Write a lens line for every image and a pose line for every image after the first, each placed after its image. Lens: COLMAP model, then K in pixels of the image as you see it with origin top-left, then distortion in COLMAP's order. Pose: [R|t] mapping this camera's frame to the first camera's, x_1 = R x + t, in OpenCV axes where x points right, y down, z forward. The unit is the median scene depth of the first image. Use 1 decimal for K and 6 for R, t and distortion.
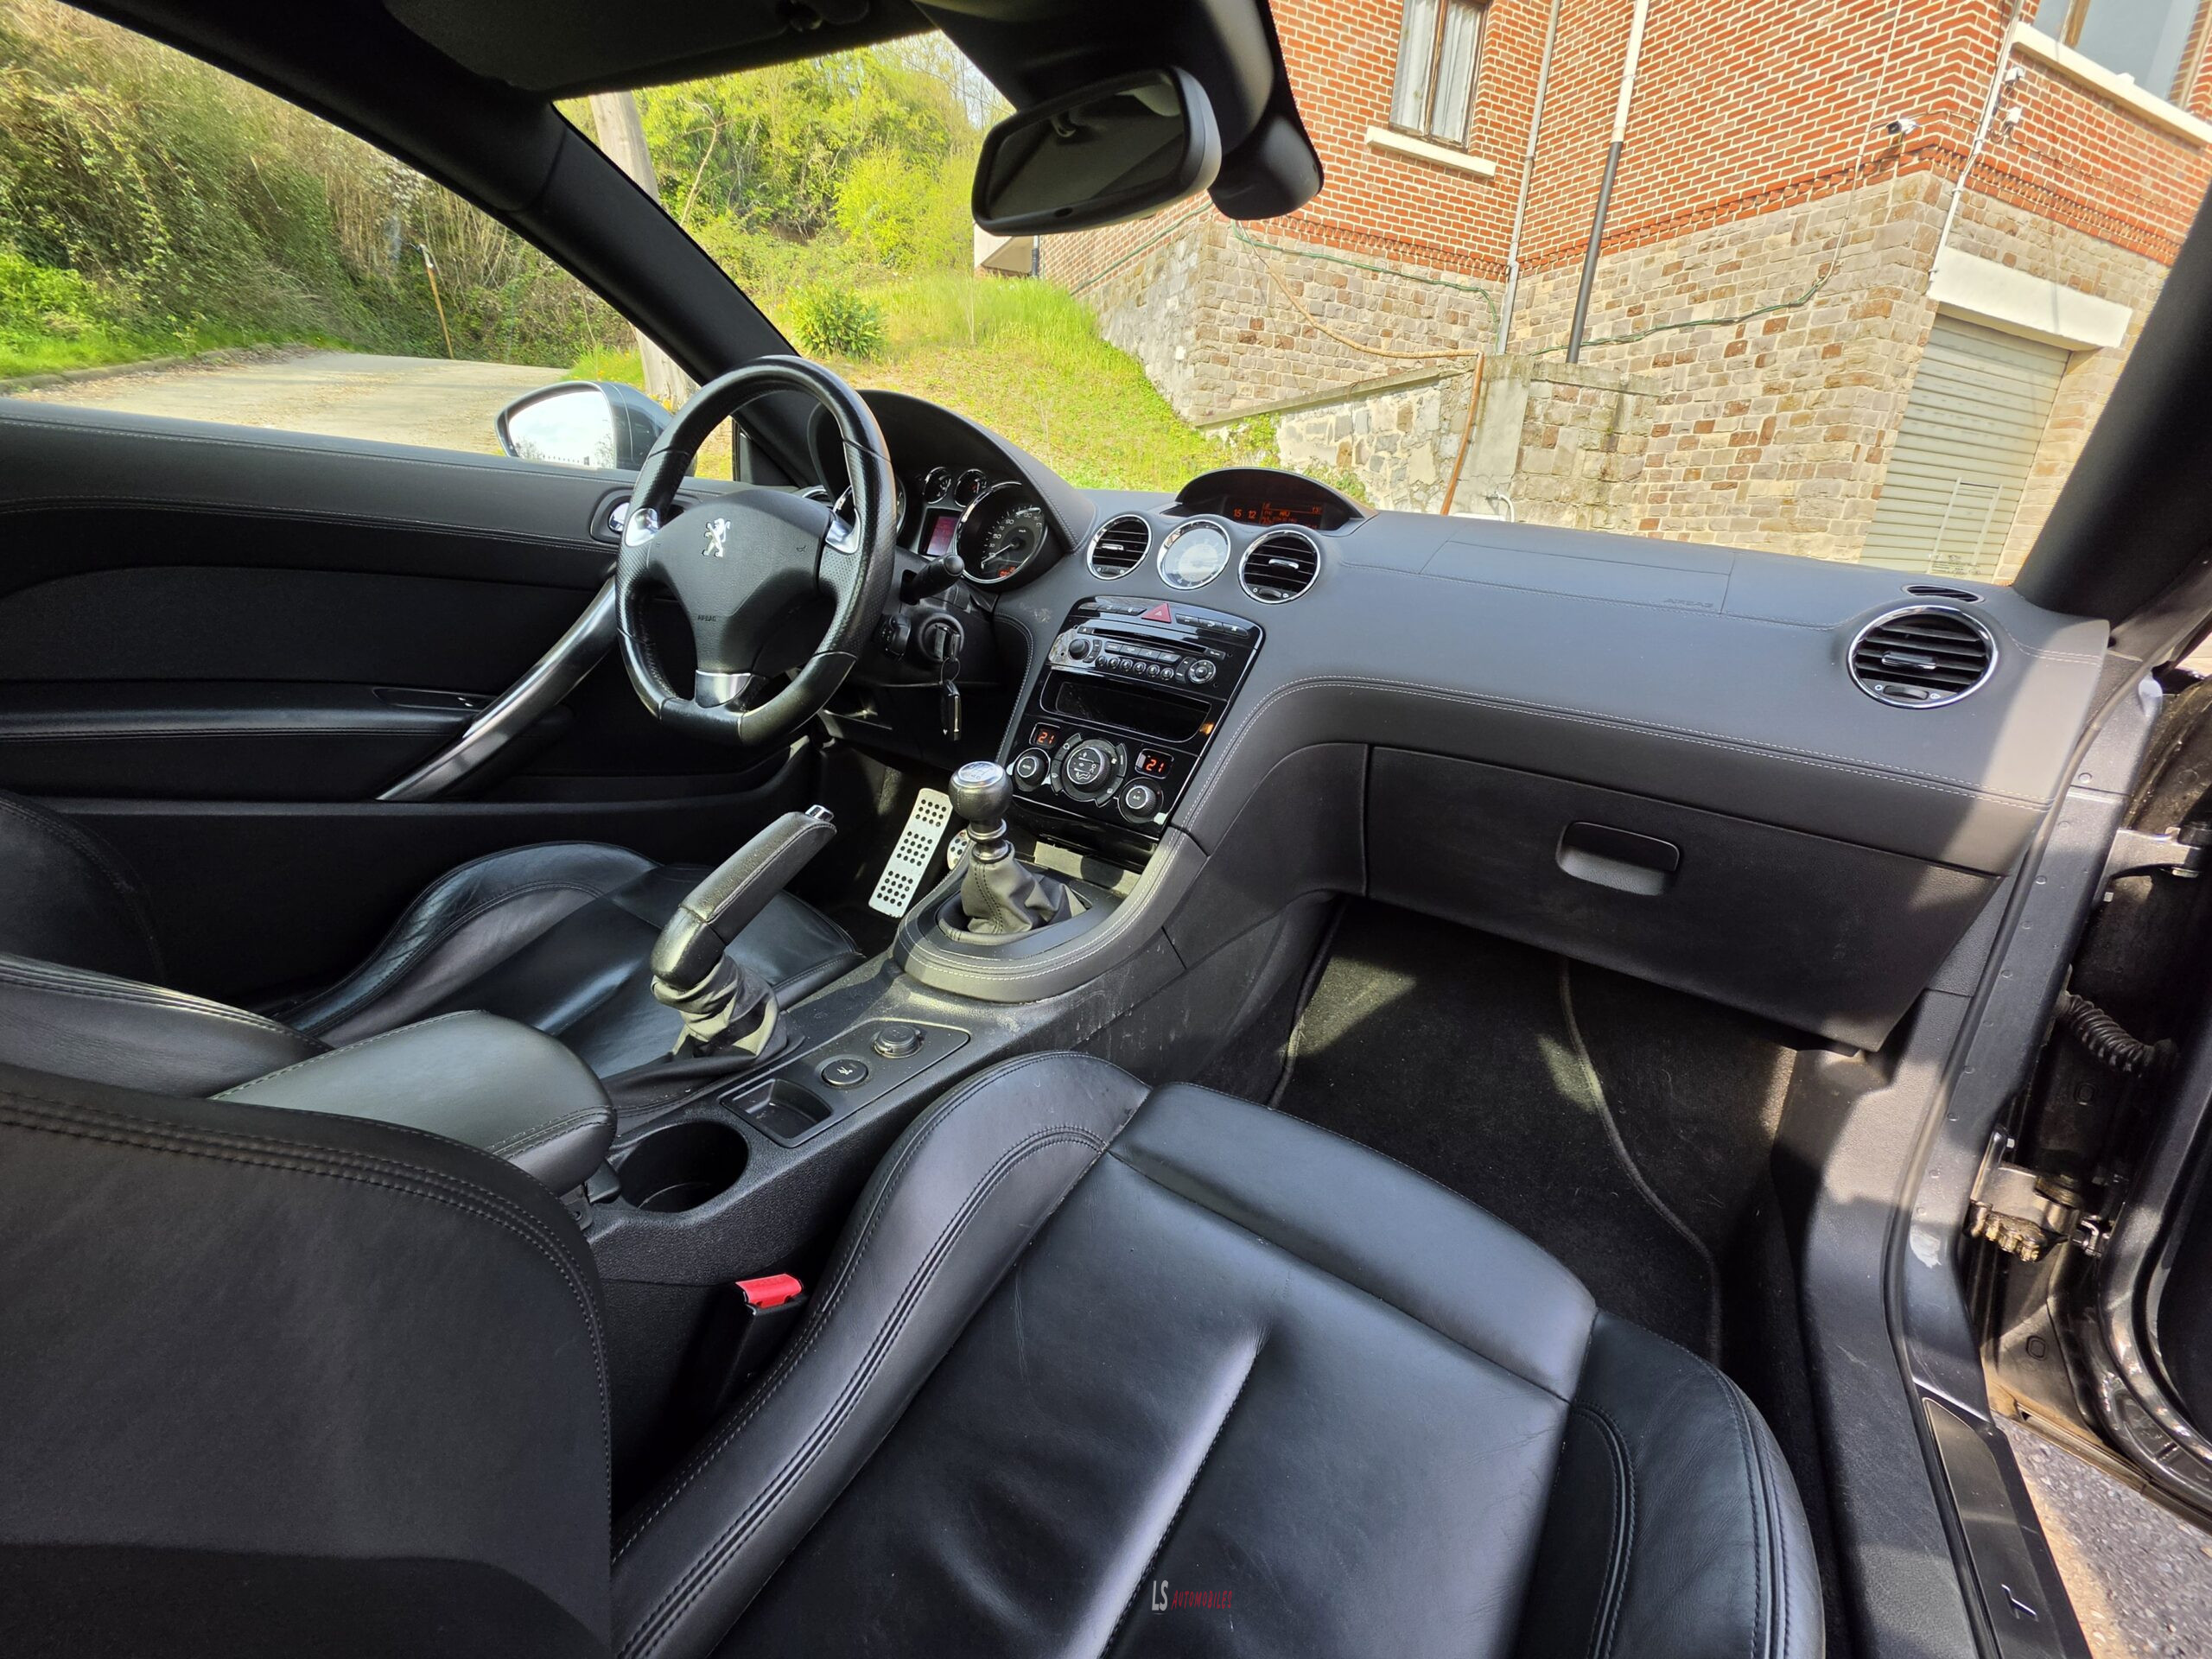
lens RADIAL K [[885.5, 0, 1100.0], [0, 885.5, 843.5], [0, 0, 1]] dist [-0.000070, -0.001105]
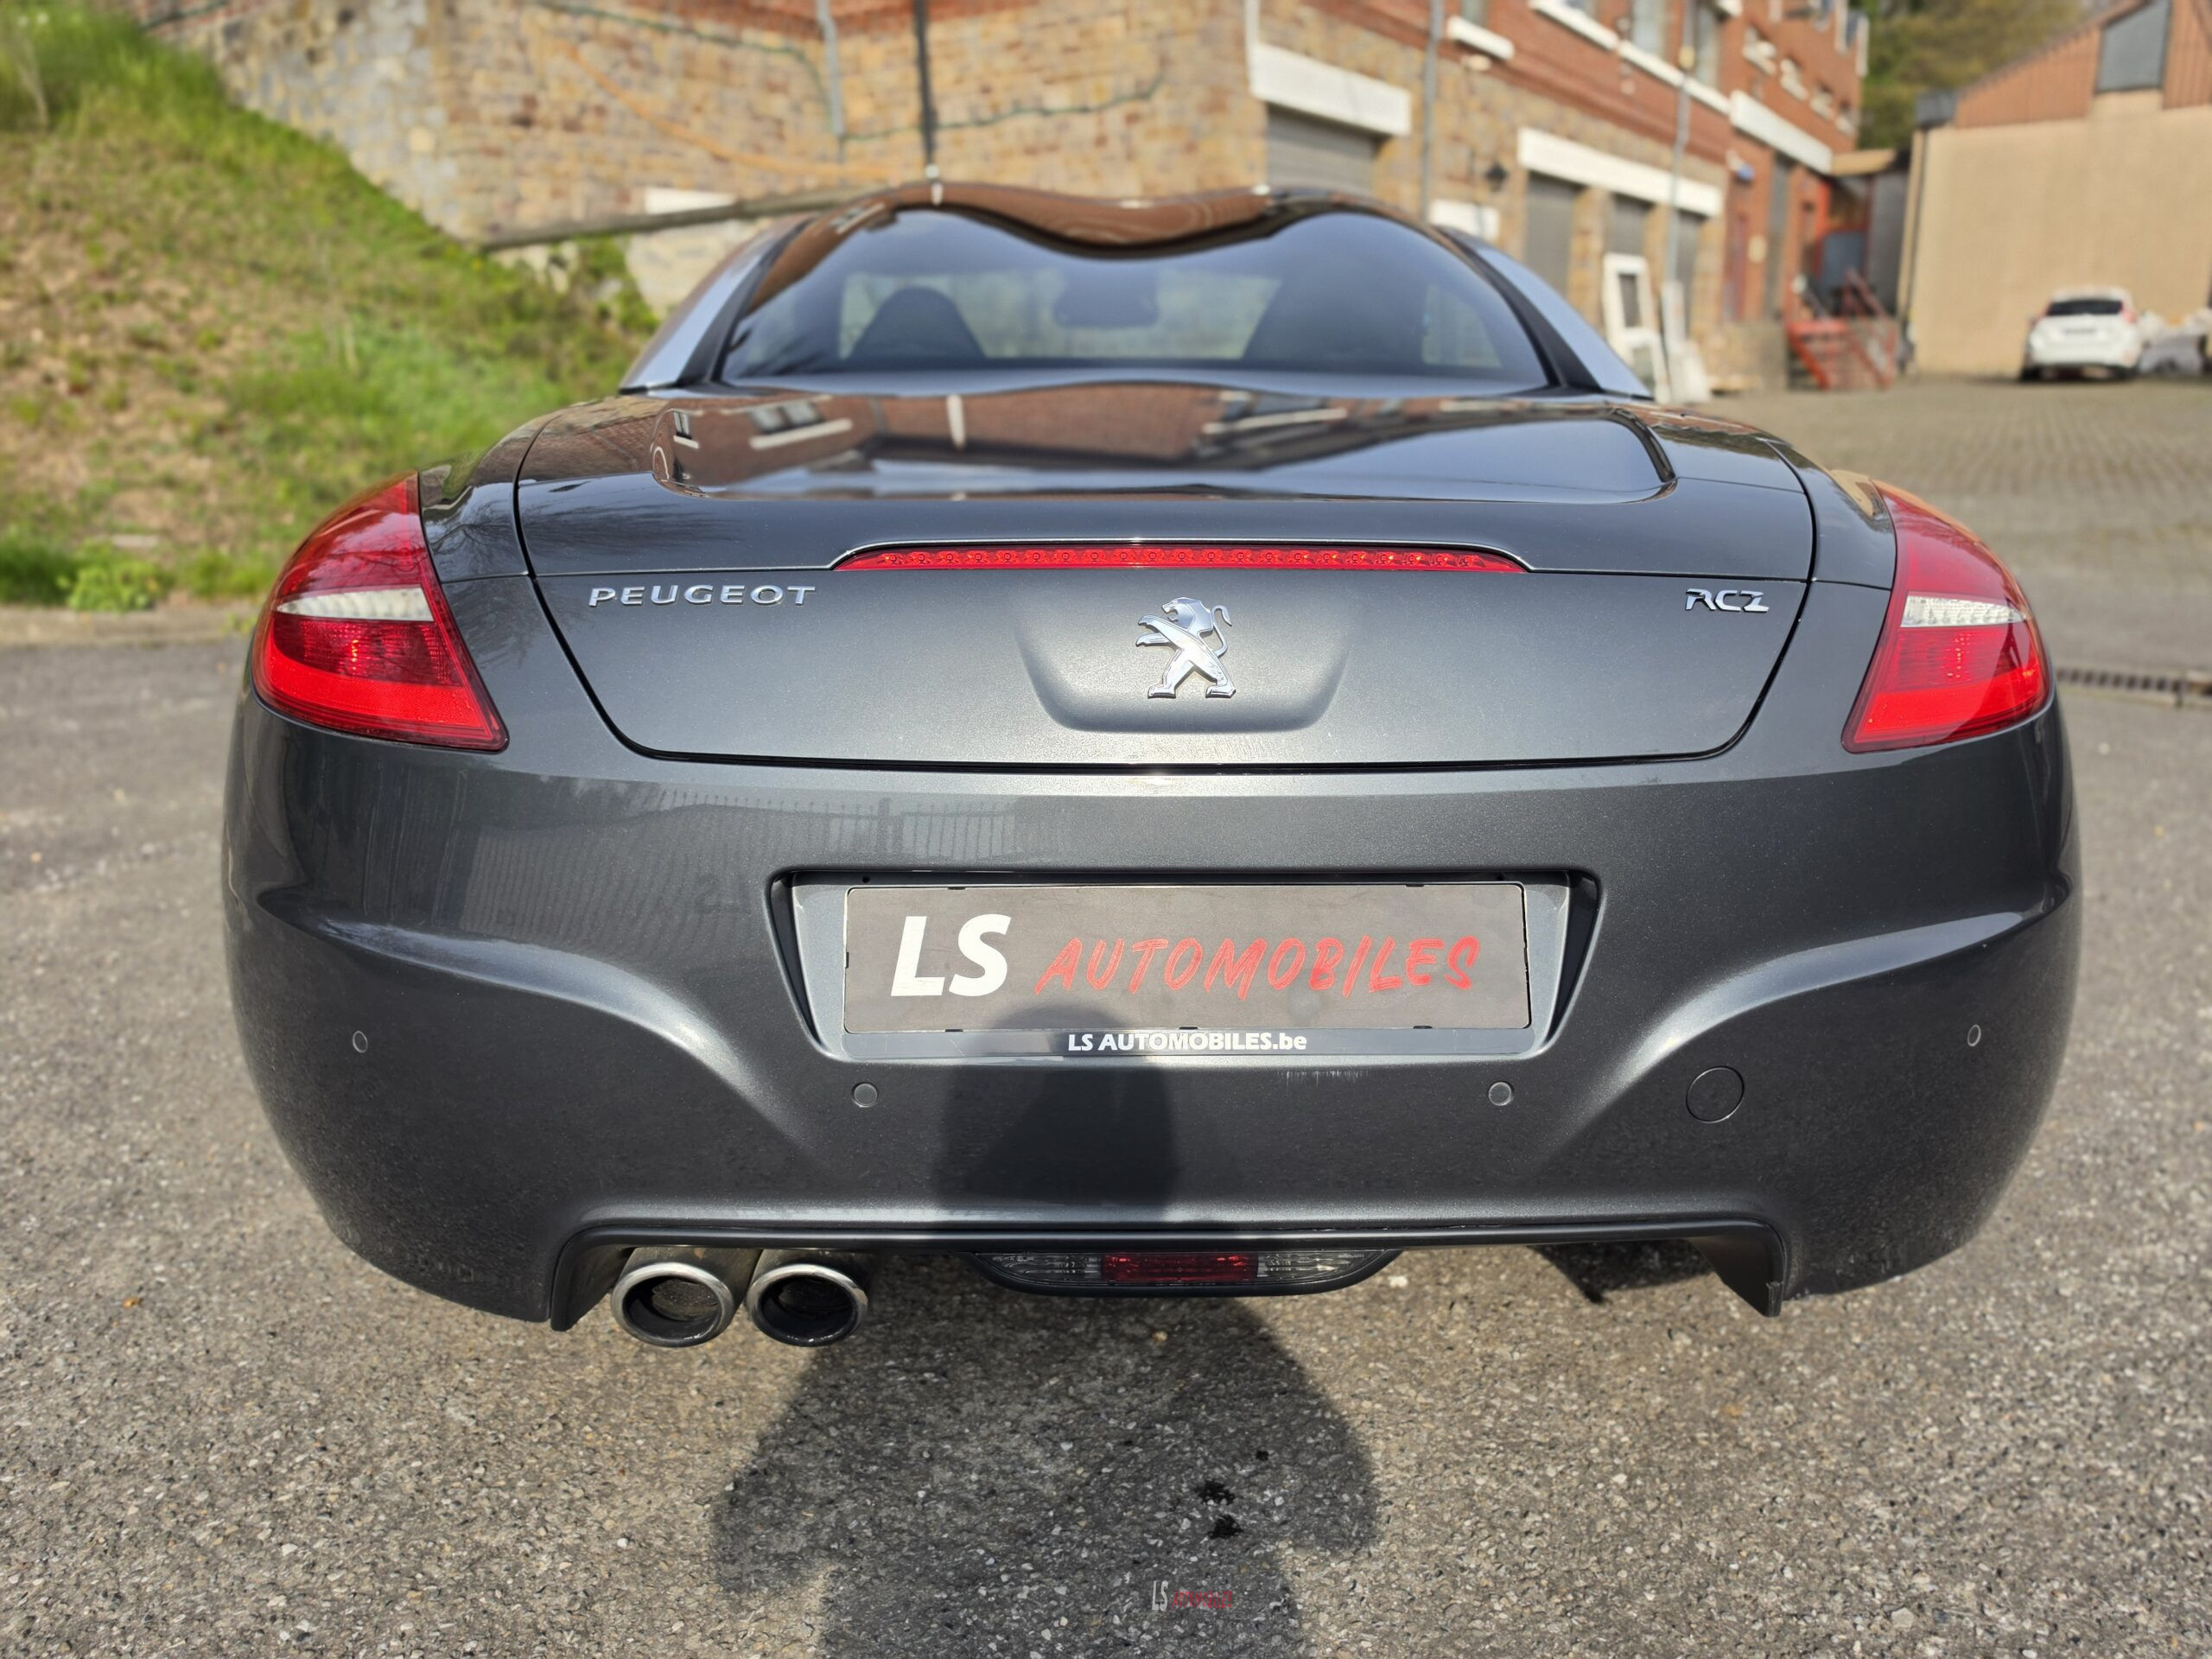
lens RADIAL K [[1560.3, 0, 1085.1], [0, 1560.3, 836.0], [0, 0, 1]] dist [0.022523, -0.022565]
pose [[0.822154, -0.244775, 0.513954, -0.253300], [0.261850, 0.964264, 0.040366, 0.051224], [-0.505468, 0.101392, 0.856867, -0.253637]]
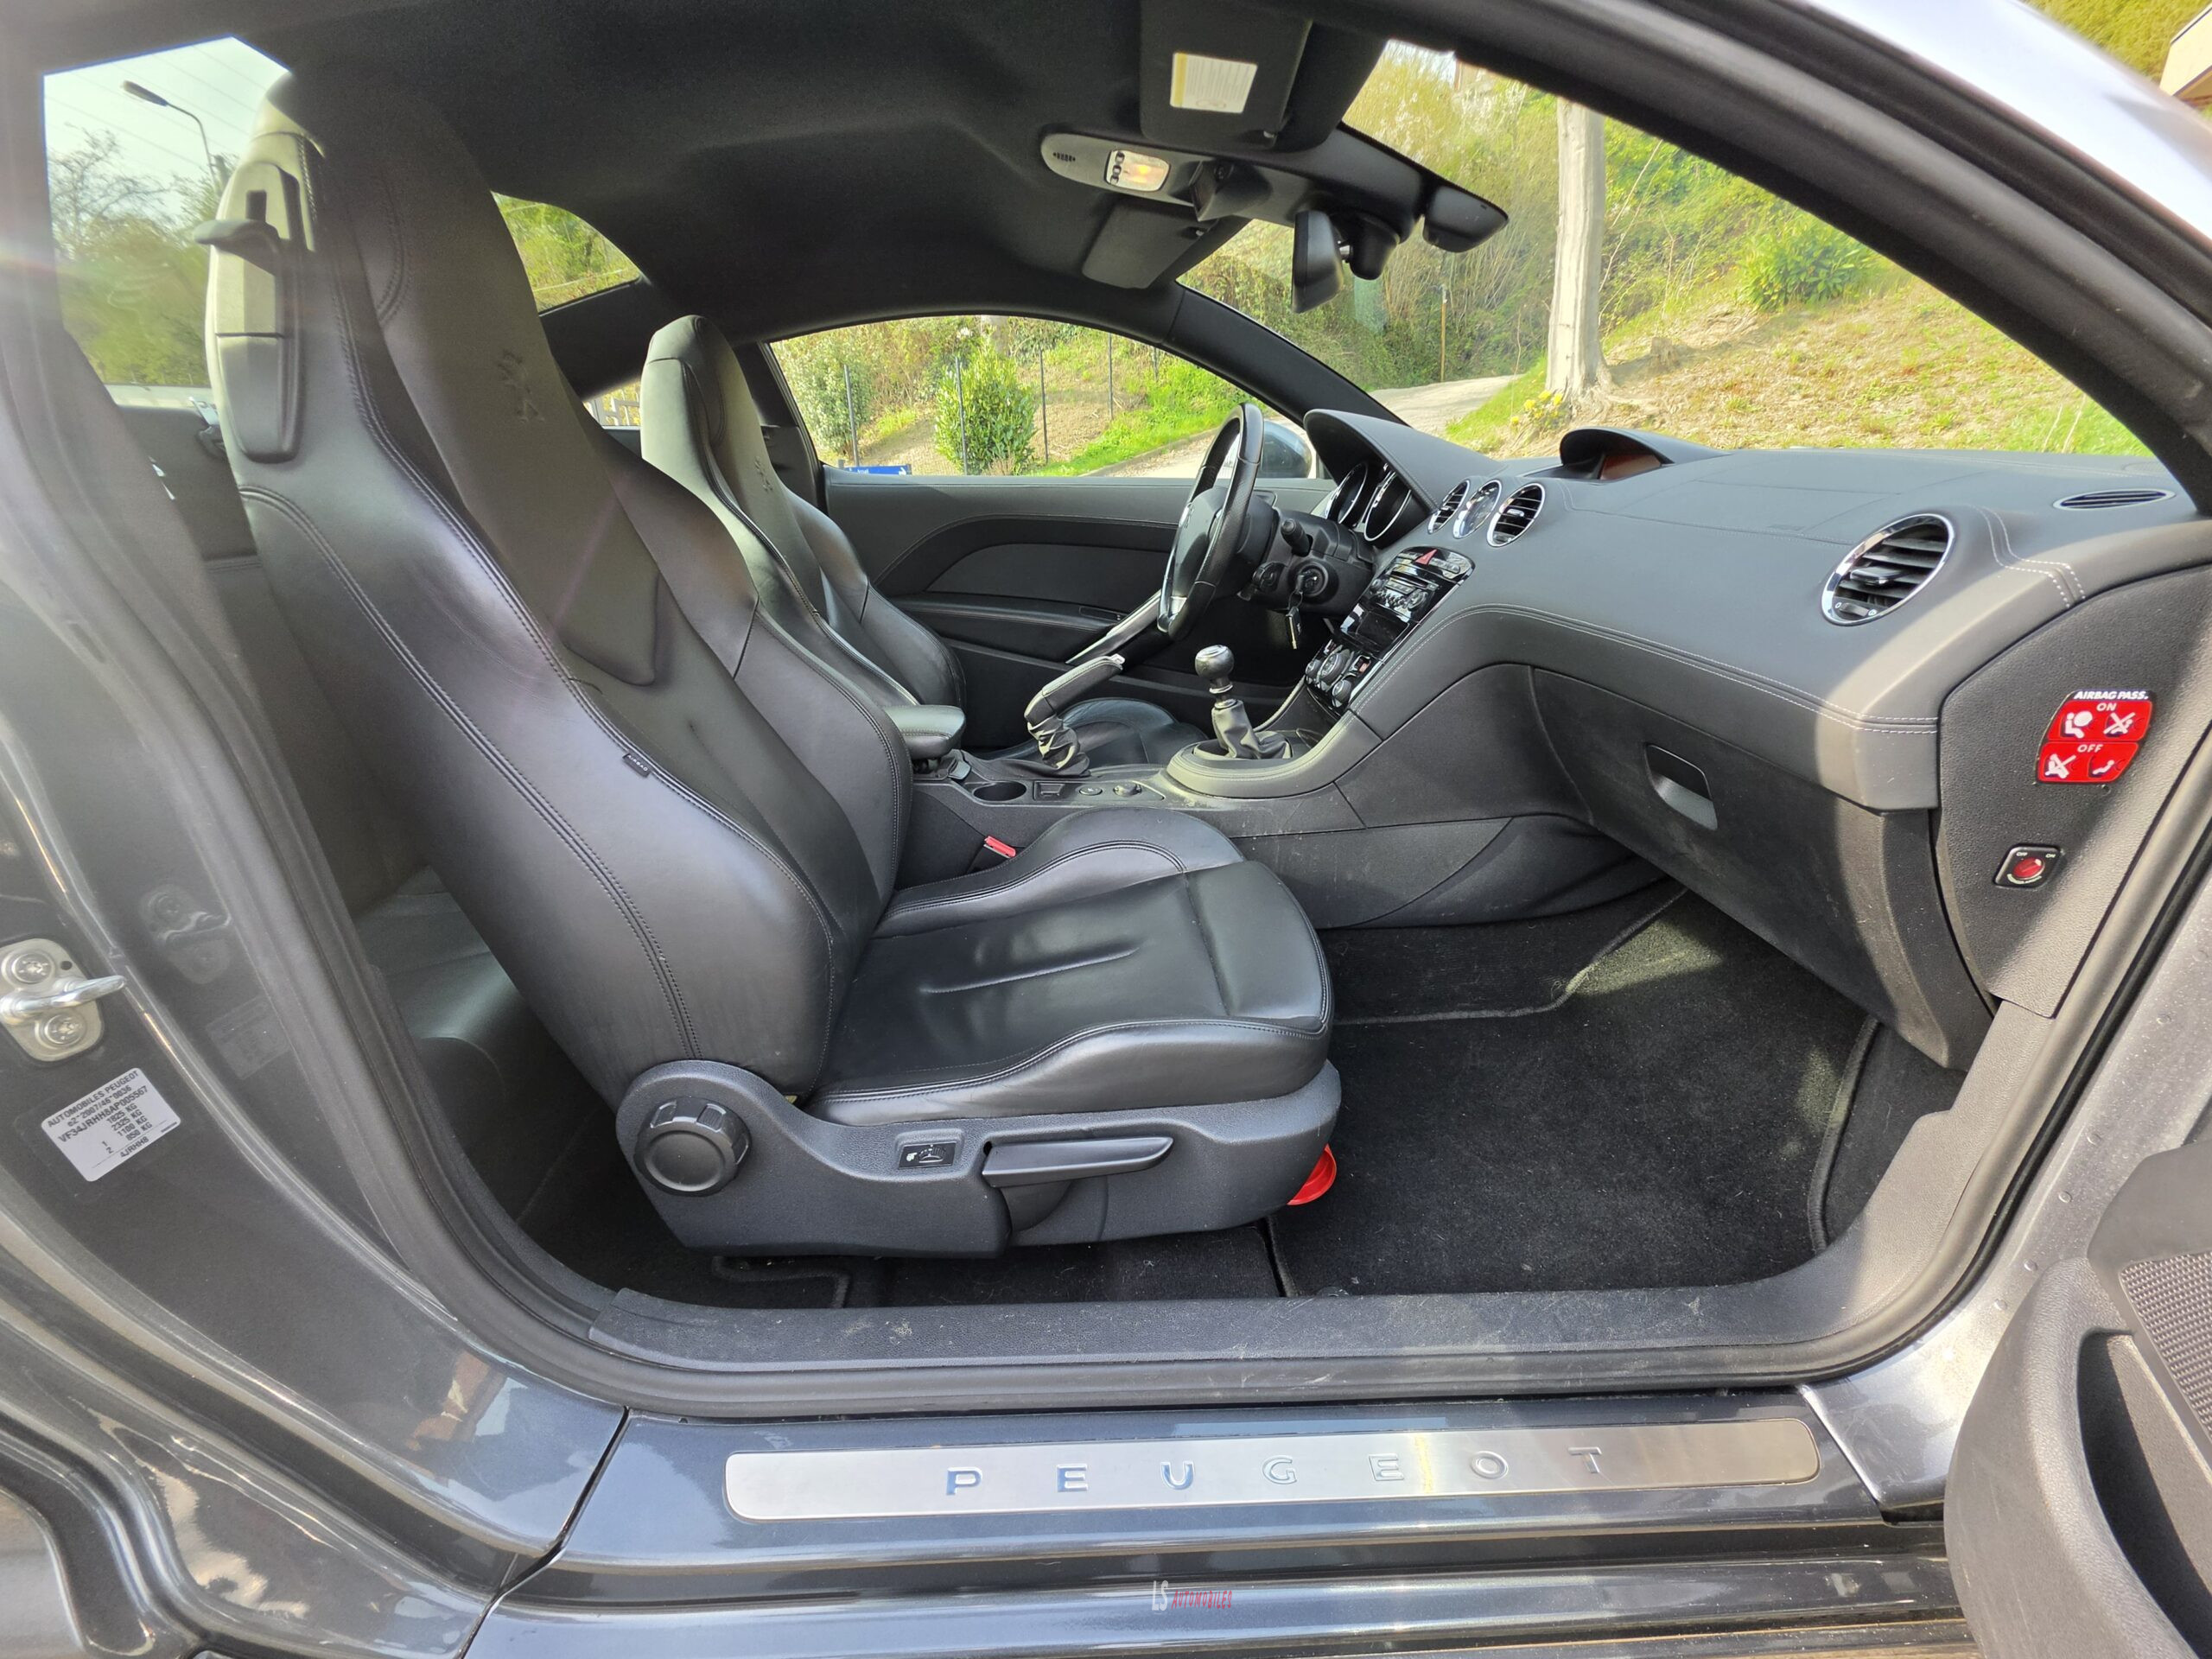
lens RADIAL K [[885.5, 0, 1091.0], [0, 885.5, 838.2], [0, 0, 1]] dist [-0.000070, -0.001105]
pose [[0.585679, 0.224700, -0.778774, 0.087223], [-0.222781, 0.968428, 0.111878, 0.009905], [0.779326, 0.107971, 0.617247, -0.012918]]
